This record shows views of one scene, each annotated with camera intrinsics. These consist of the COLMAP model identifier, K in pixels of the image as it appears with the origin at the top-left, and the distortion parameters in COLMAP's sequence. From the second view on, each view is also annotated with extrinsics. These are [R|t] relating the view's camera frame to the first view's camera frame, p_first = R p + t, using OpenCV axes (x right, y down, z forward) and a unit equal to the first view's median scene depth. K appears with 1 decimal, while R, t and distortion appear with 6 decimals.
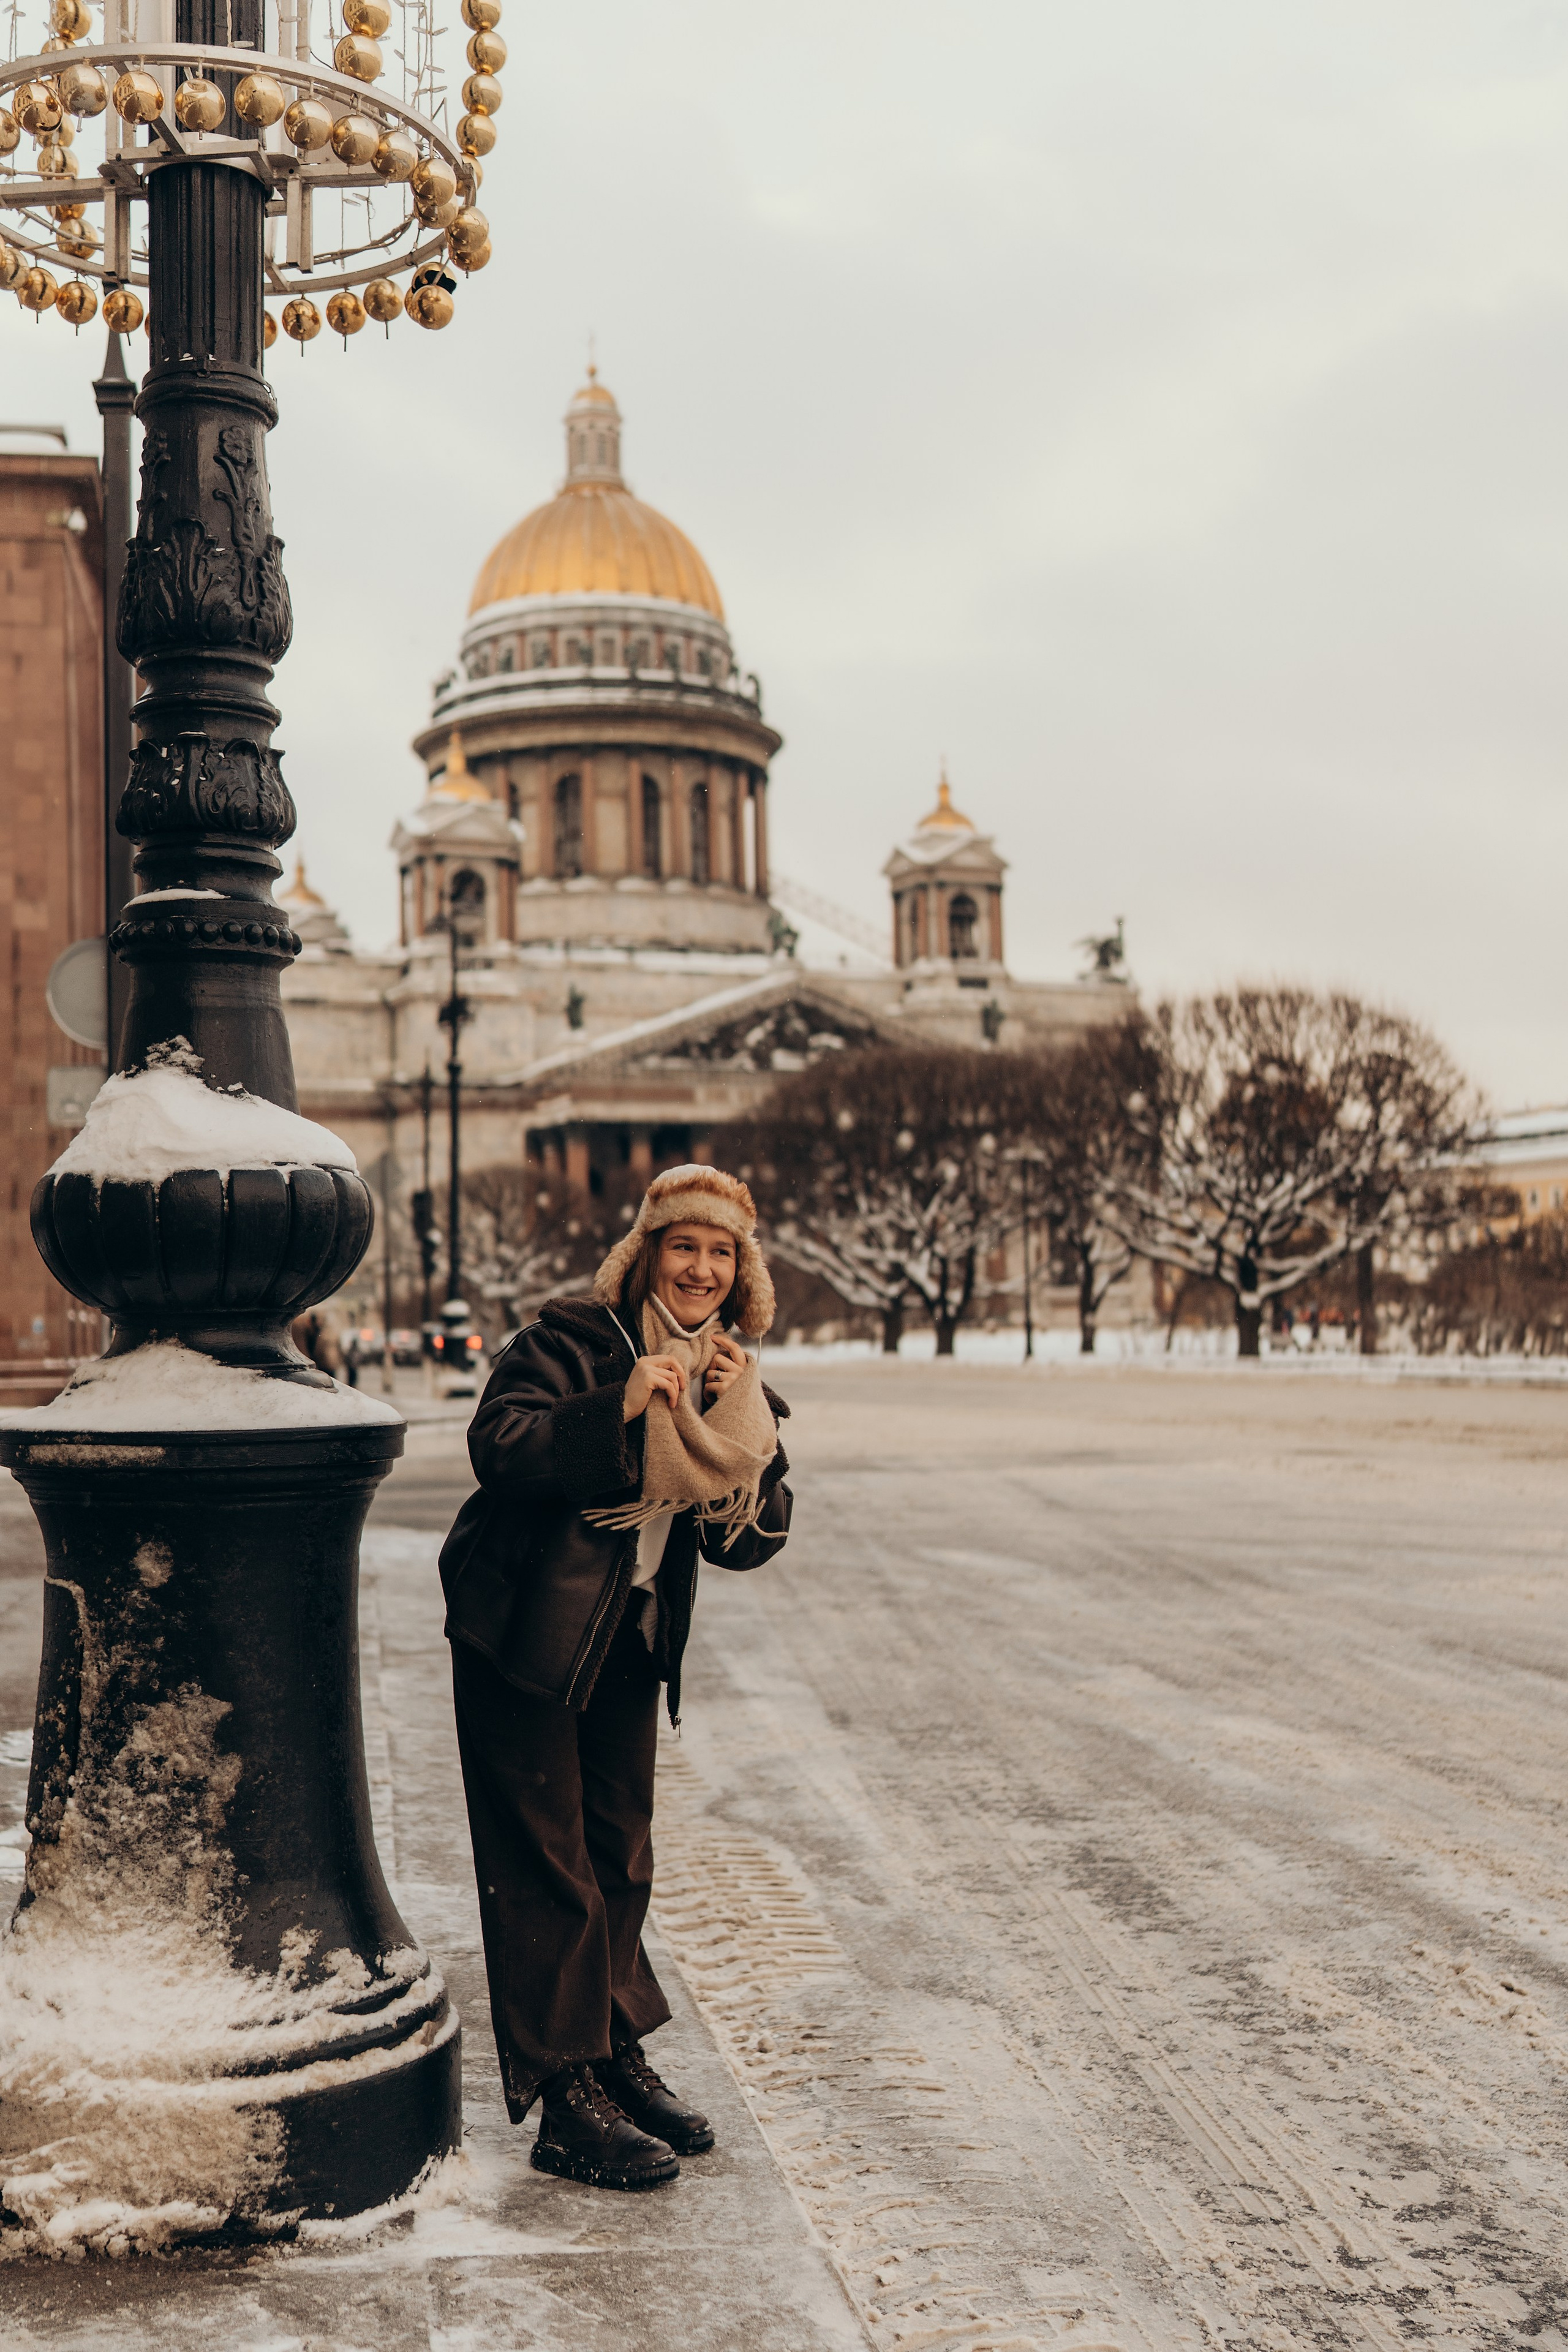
lens RADIAL K [[2432.1, 0, 674.9], [0, 2432.1, 1173.6], [0, 0, 1]] dist [-0.001614, 0.000195]
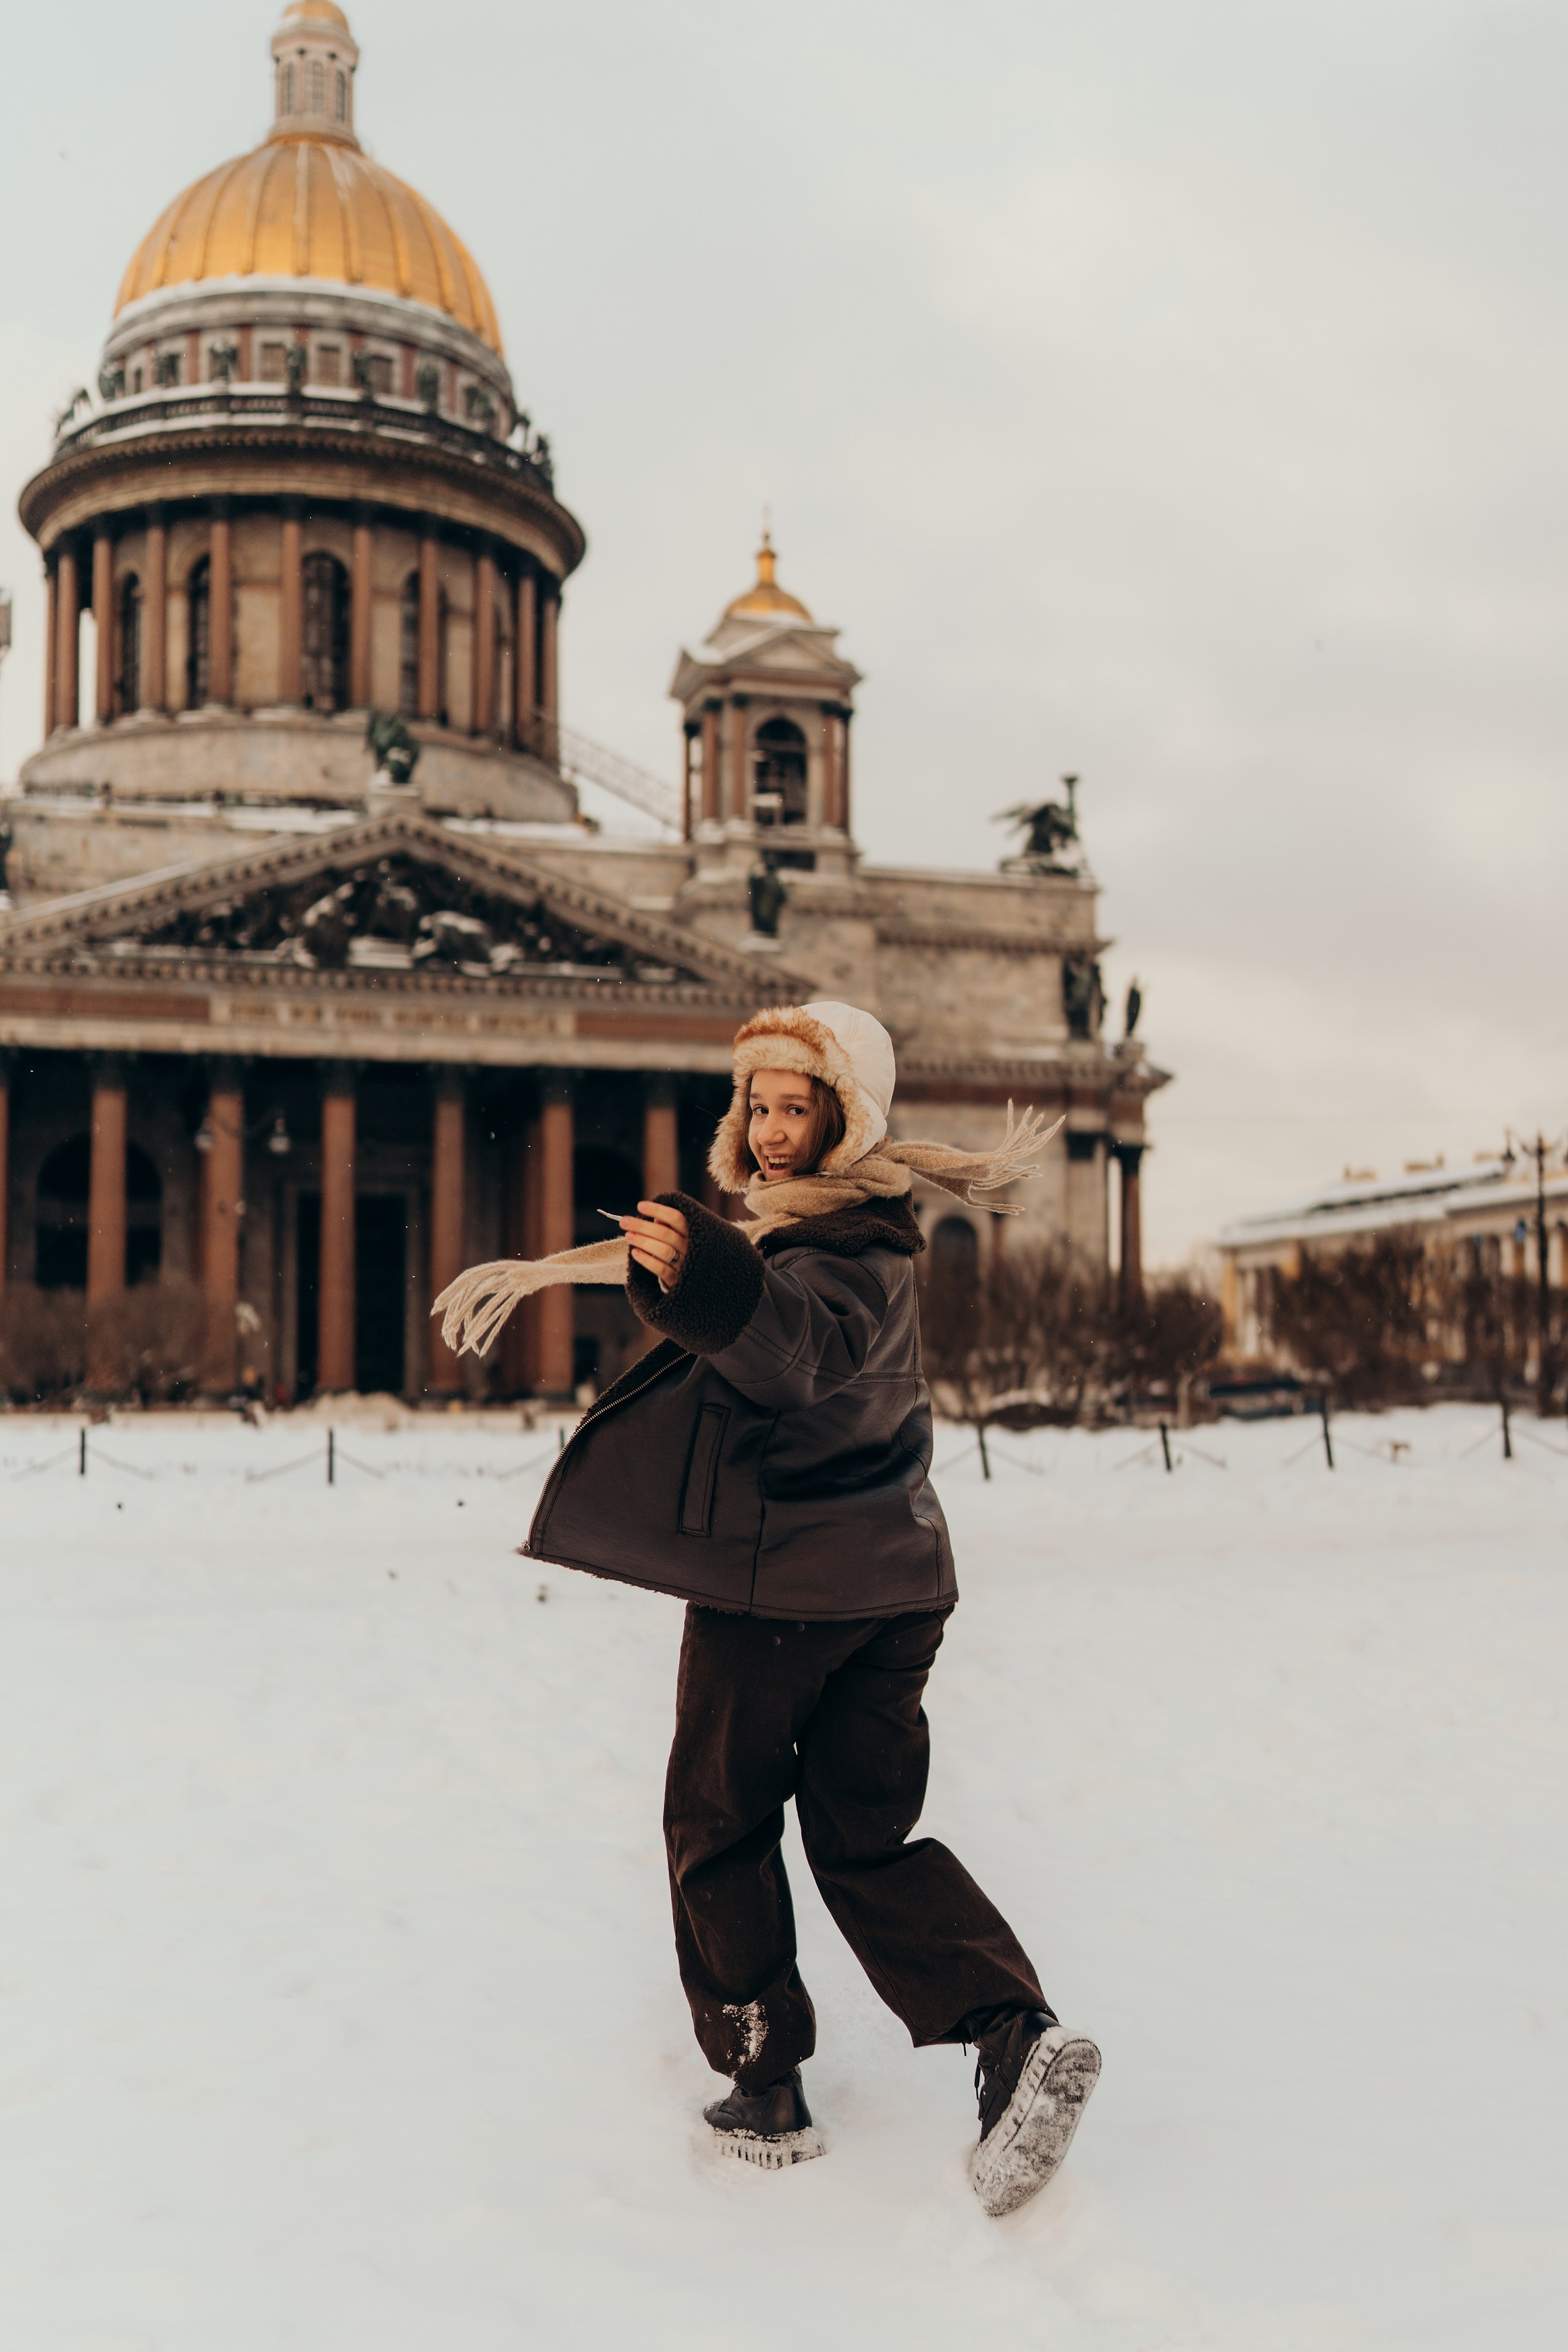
lens RADIAL K [[2426.7, 0, 786.1], [0, 2426.7, 1248.2], [0, 0, 1]] dist [0.011996, -0.003115]
pose [[0.995590, 0.012673, -0.092956, 0.177371], [-0.012788, 0.999918, -0.000643, 0.021277], [0.092940, 0.001828, 0.995670, 0.375314]]
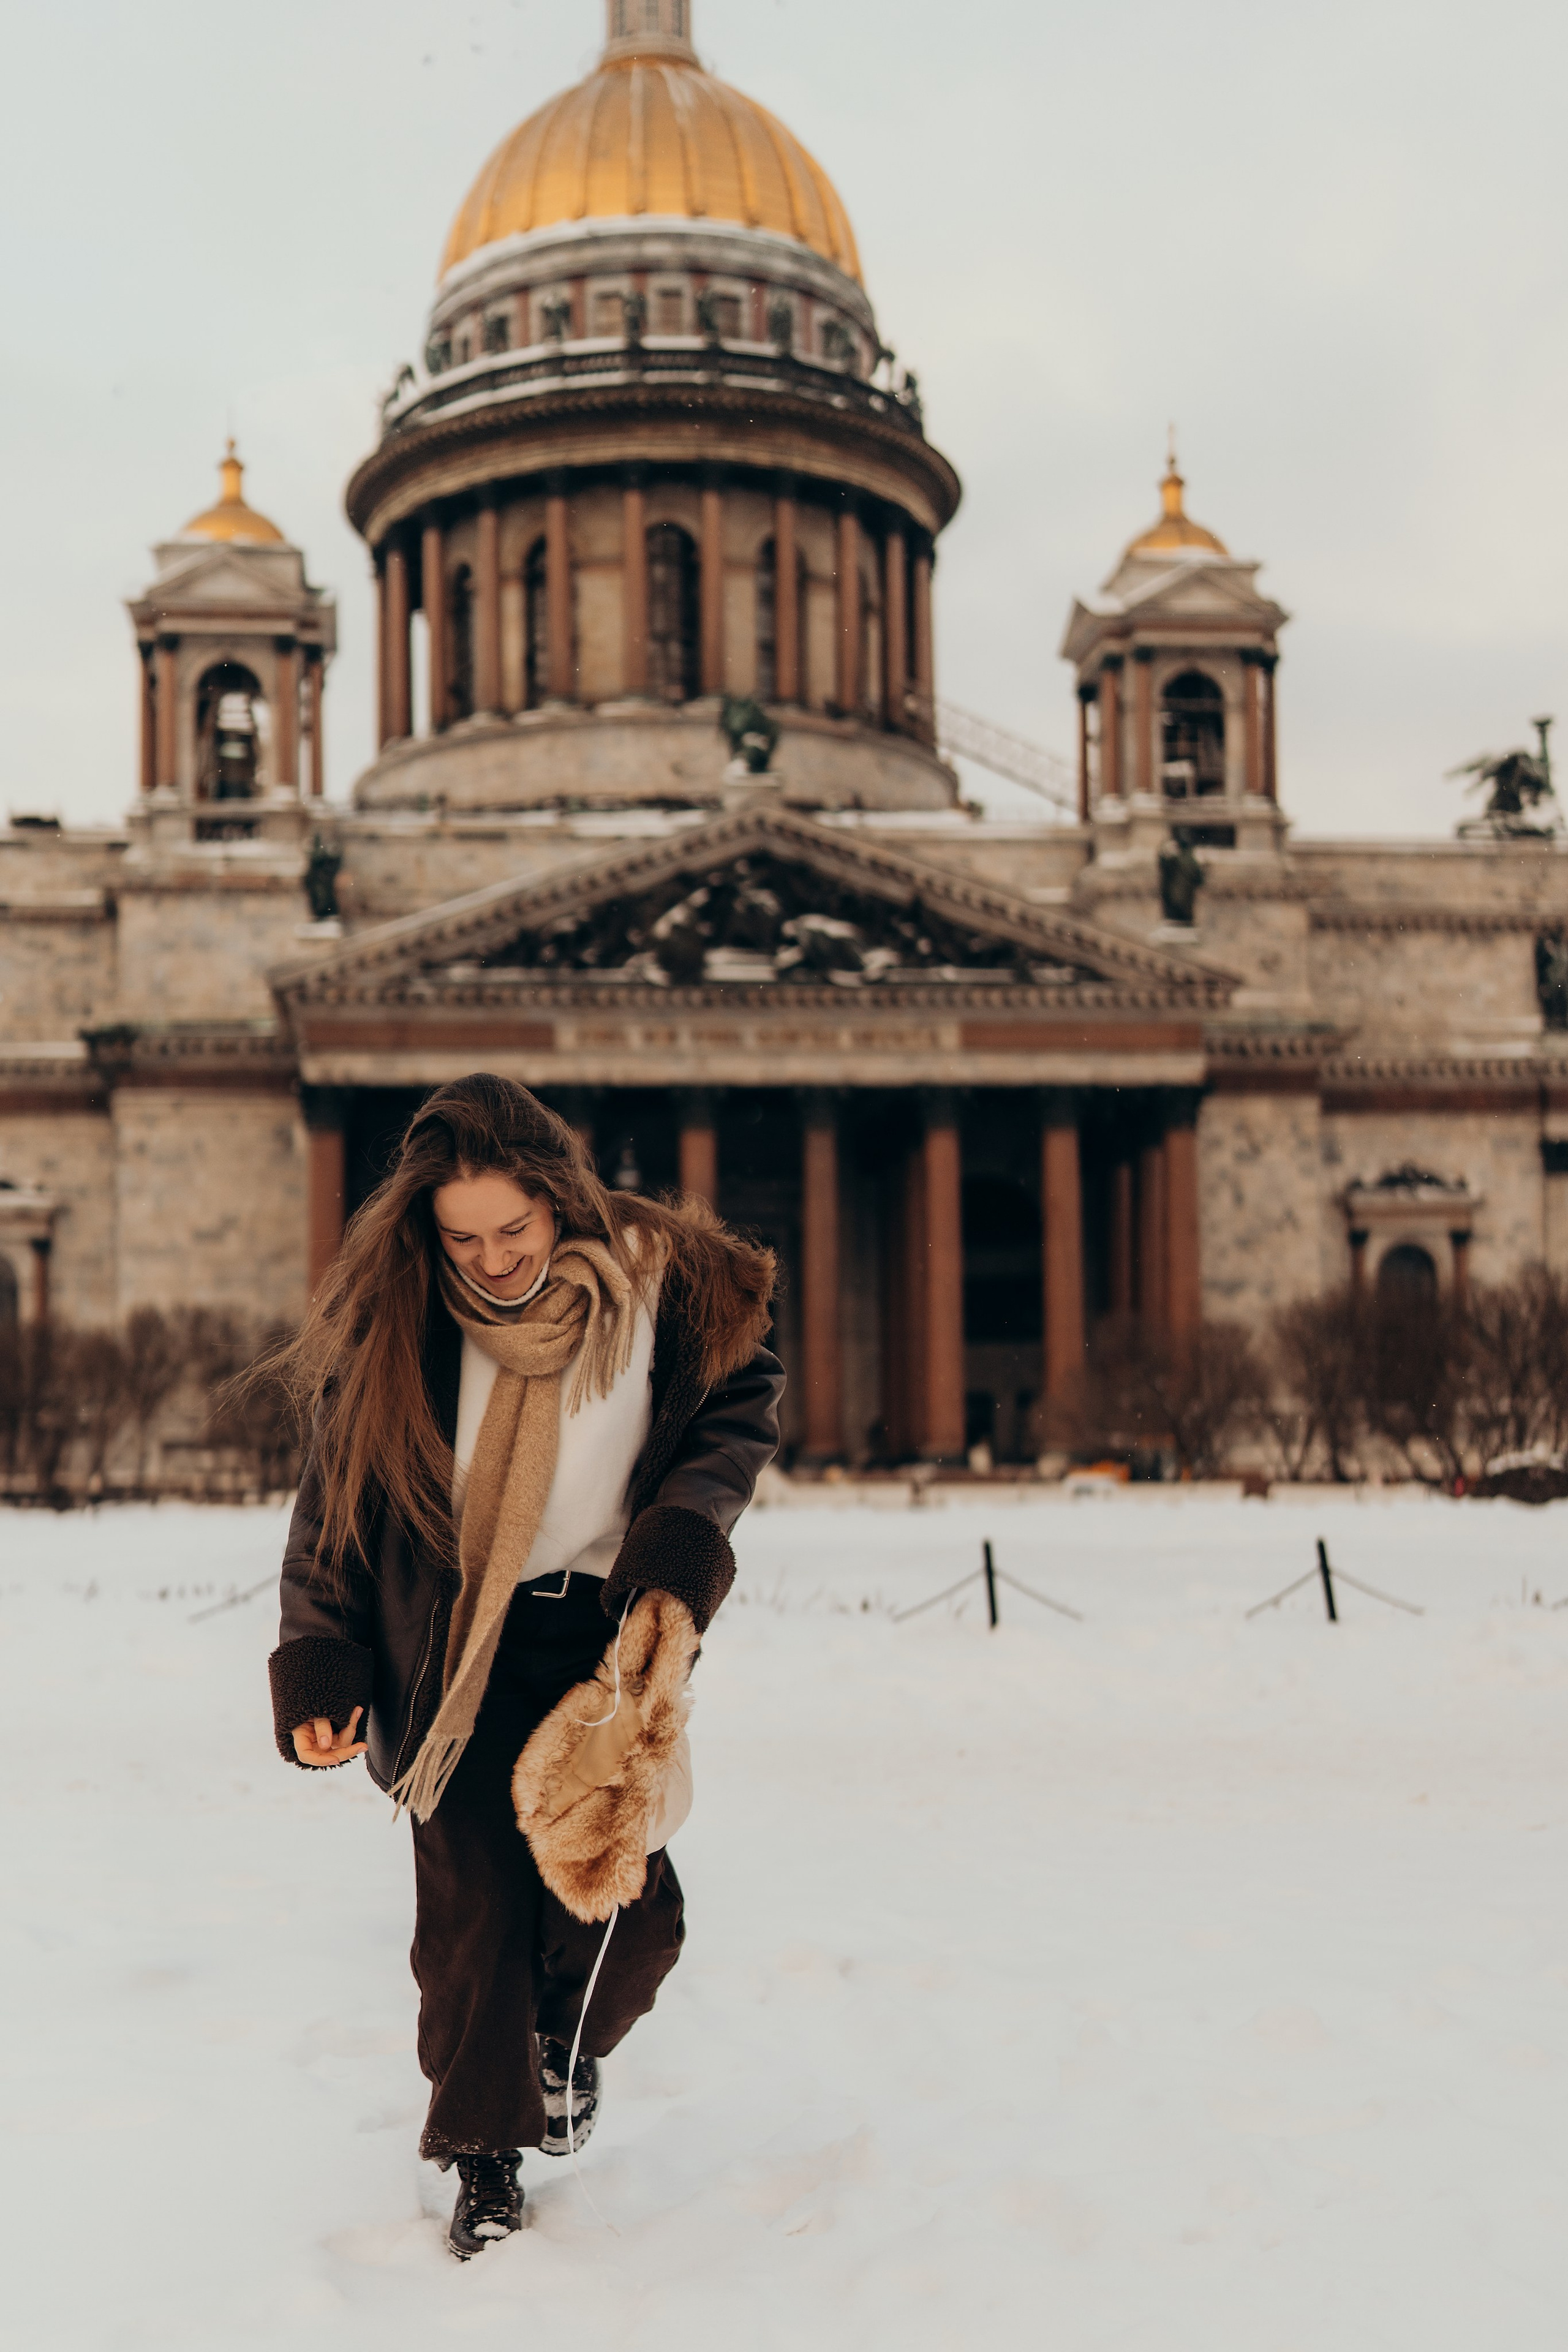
lens RADIAL K [[2632.7, 0, 659.0], [0, 2632.7, 1406.3], [0, 0, 1]] dist [-0.003911, 0.010845]
pose [[0.957069, 0.001994, -0.289855, 0.172625], [0.010594, 0.999068, 0.041854, 0.021724], [0.289668, -0.043128, 0.956155, 0.396987]]
